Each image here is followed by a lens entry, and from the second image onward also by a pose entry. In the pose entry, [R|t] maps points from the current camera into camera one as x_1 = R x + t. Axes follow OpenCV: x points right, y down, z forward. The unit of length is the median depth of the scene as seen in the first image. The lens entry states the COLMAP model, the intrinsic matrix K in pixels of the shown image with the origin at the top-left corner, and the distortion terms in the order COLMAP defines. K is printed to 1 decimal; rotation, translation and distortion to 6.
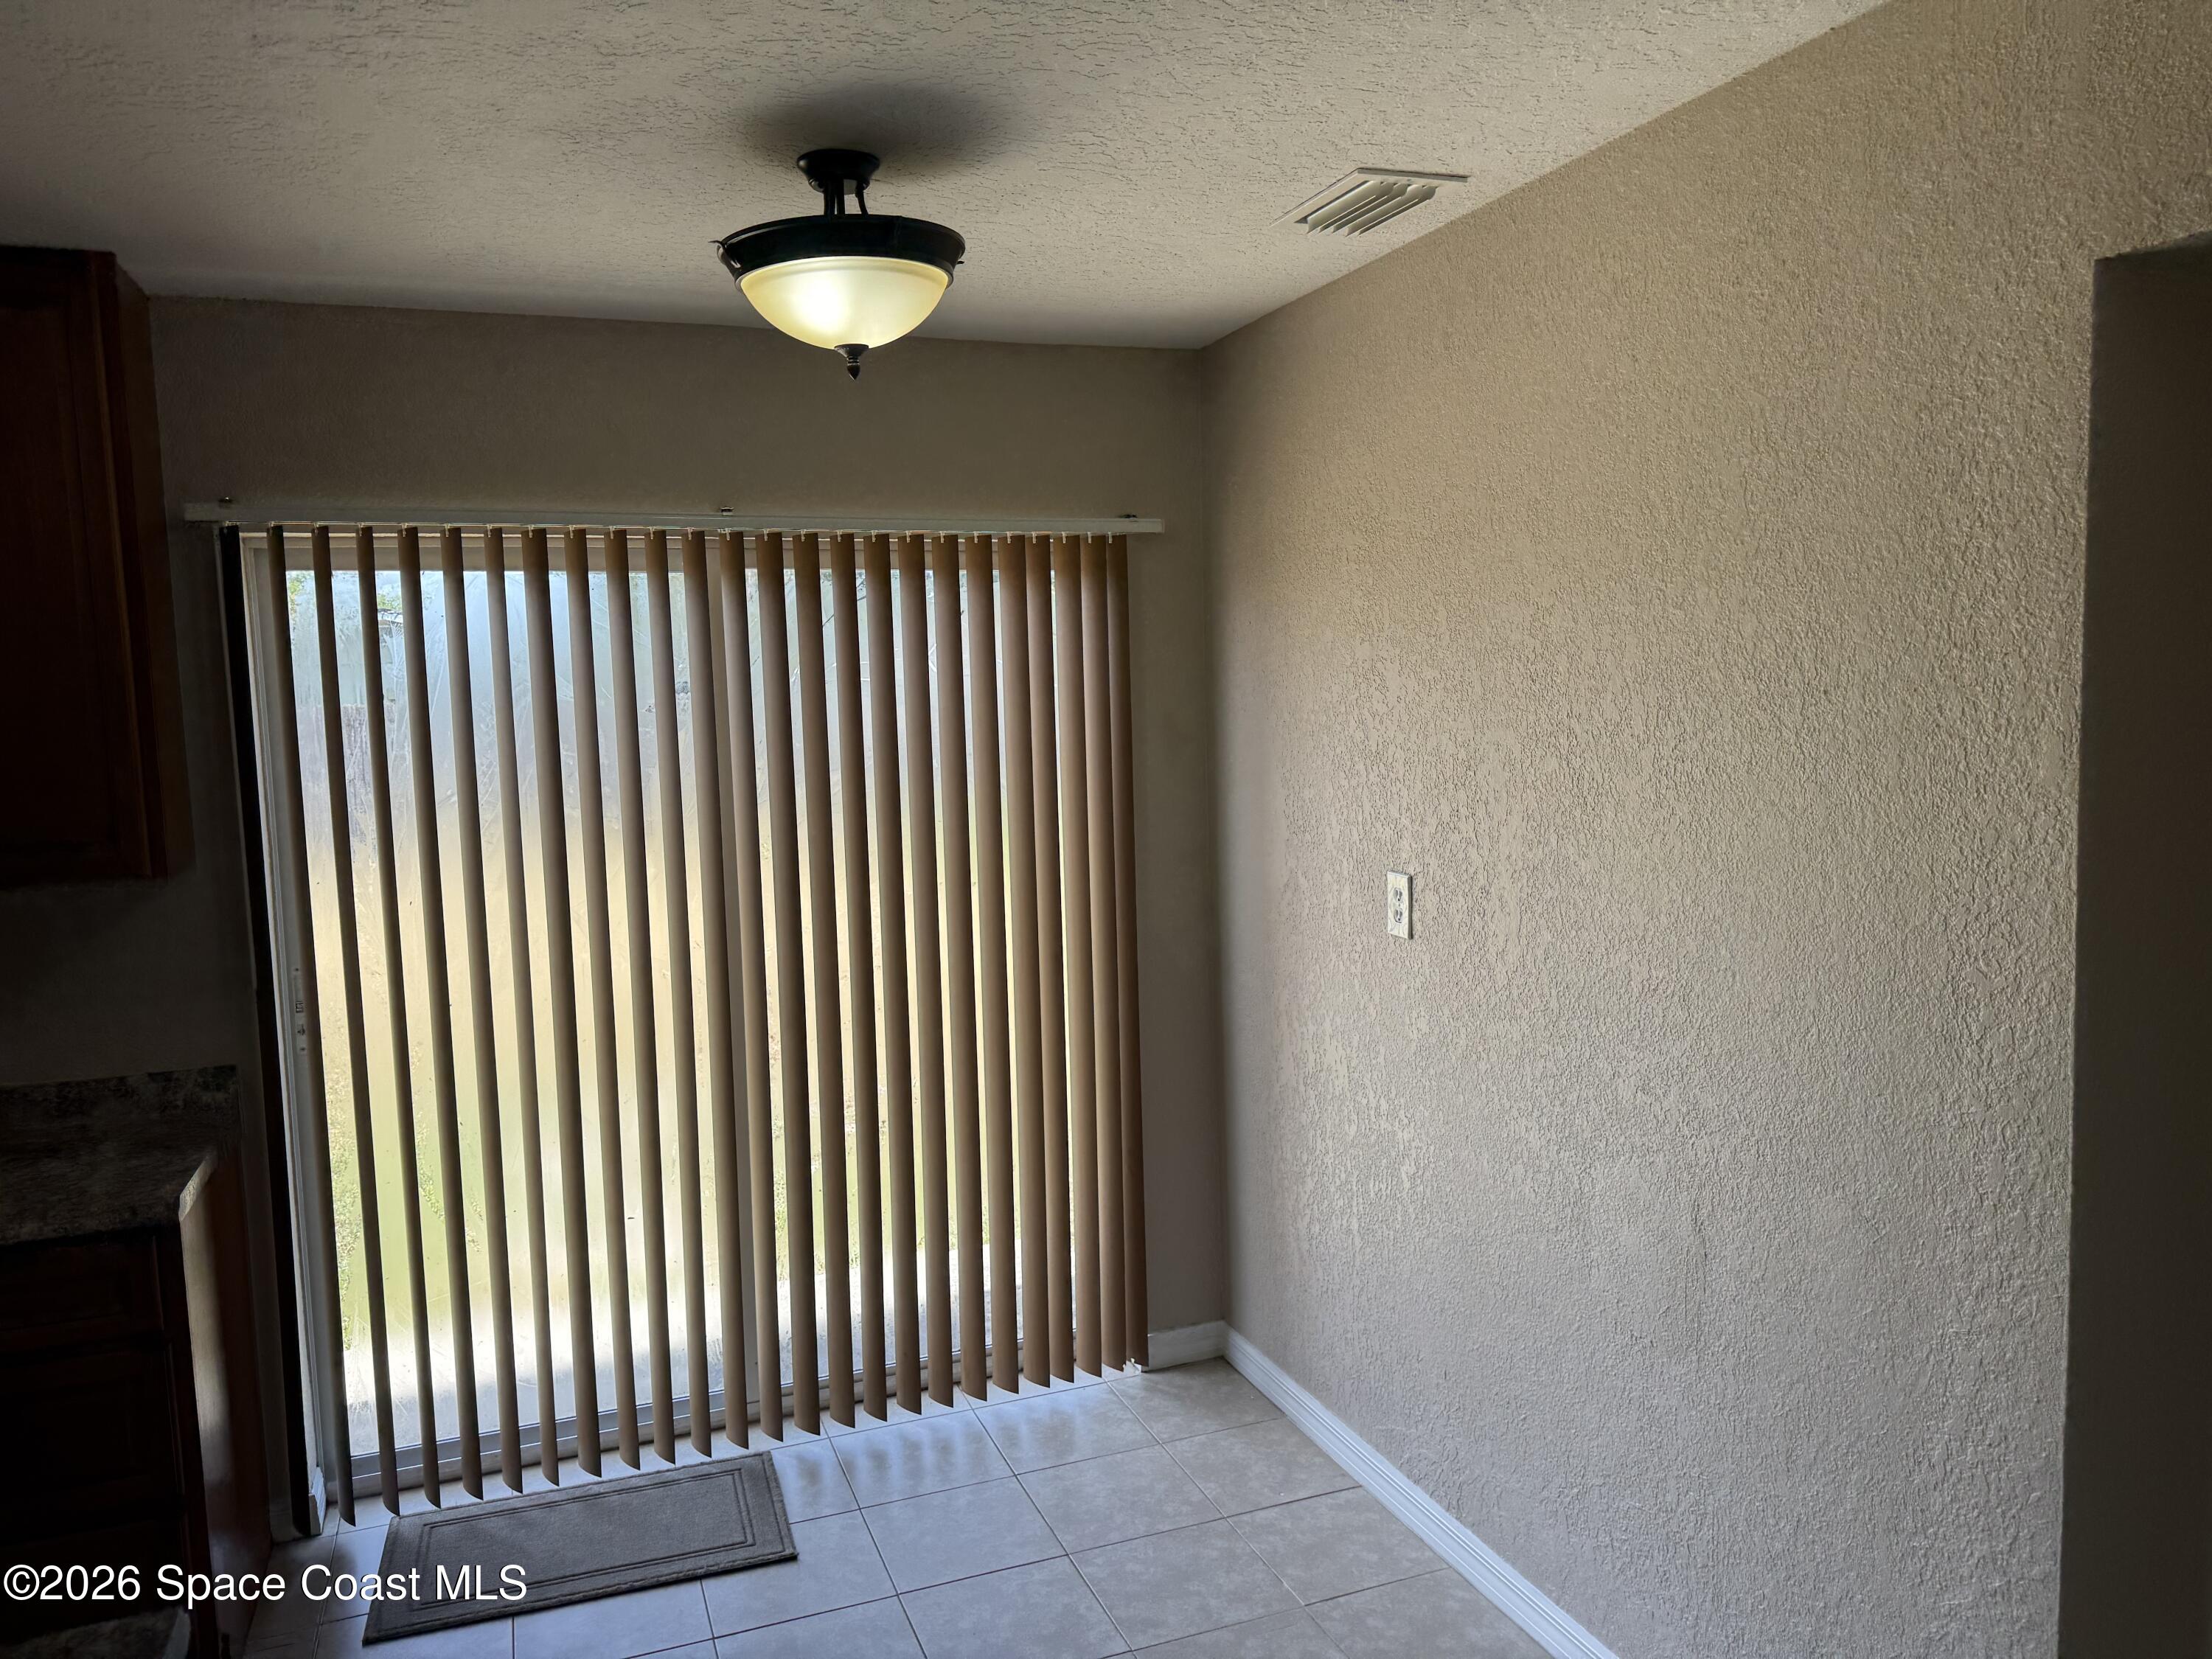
lens RADIAL K [[1543.0, 0, 1098.5], [0, 1543.0, 814.5], [0, 0, 1]] dist [0.045522, -0.060689]
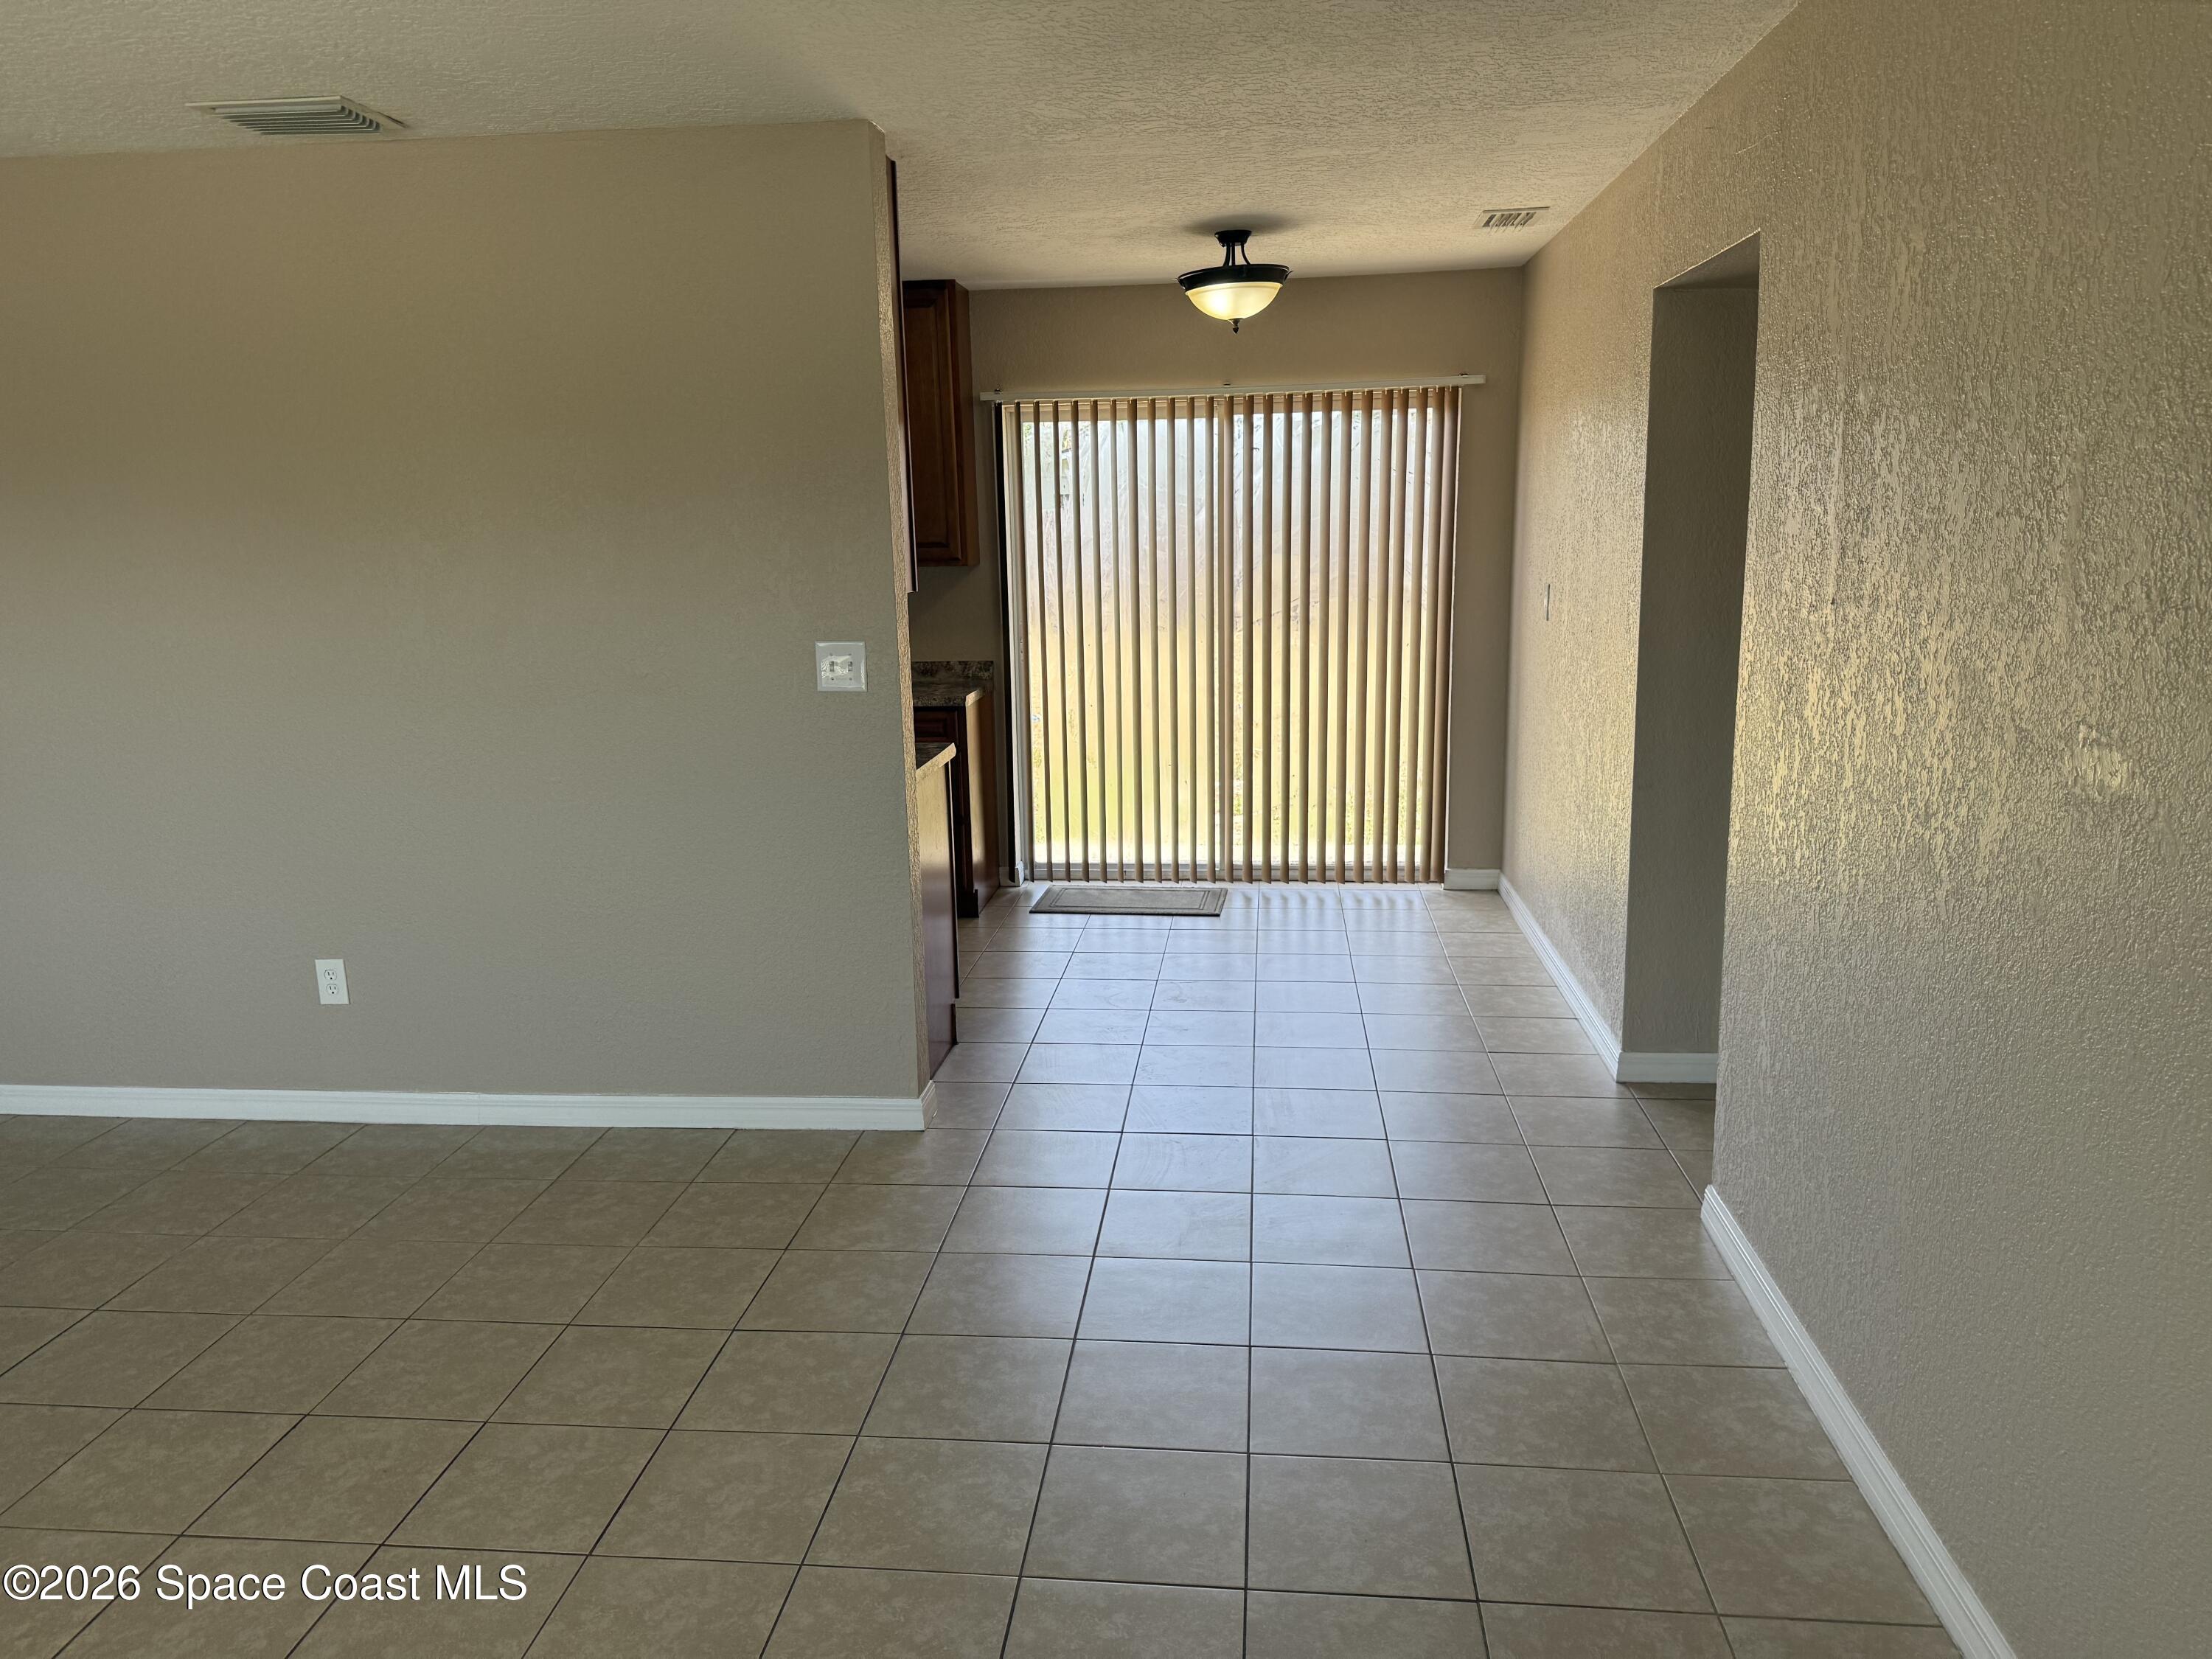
lens RADIAL K [[1543.0, 0, 1092.9], [0, 1543.0, 820.5], [0, 0, 1]] dist [0.045522, -0.060689]
pose [[0.890739, 0.100423, -0.443283, 0.539260], [-0.047990, 0.990614, 0.127986, 0.103313], [0.451976, -0.092729, 0.887198, -0.854766]]
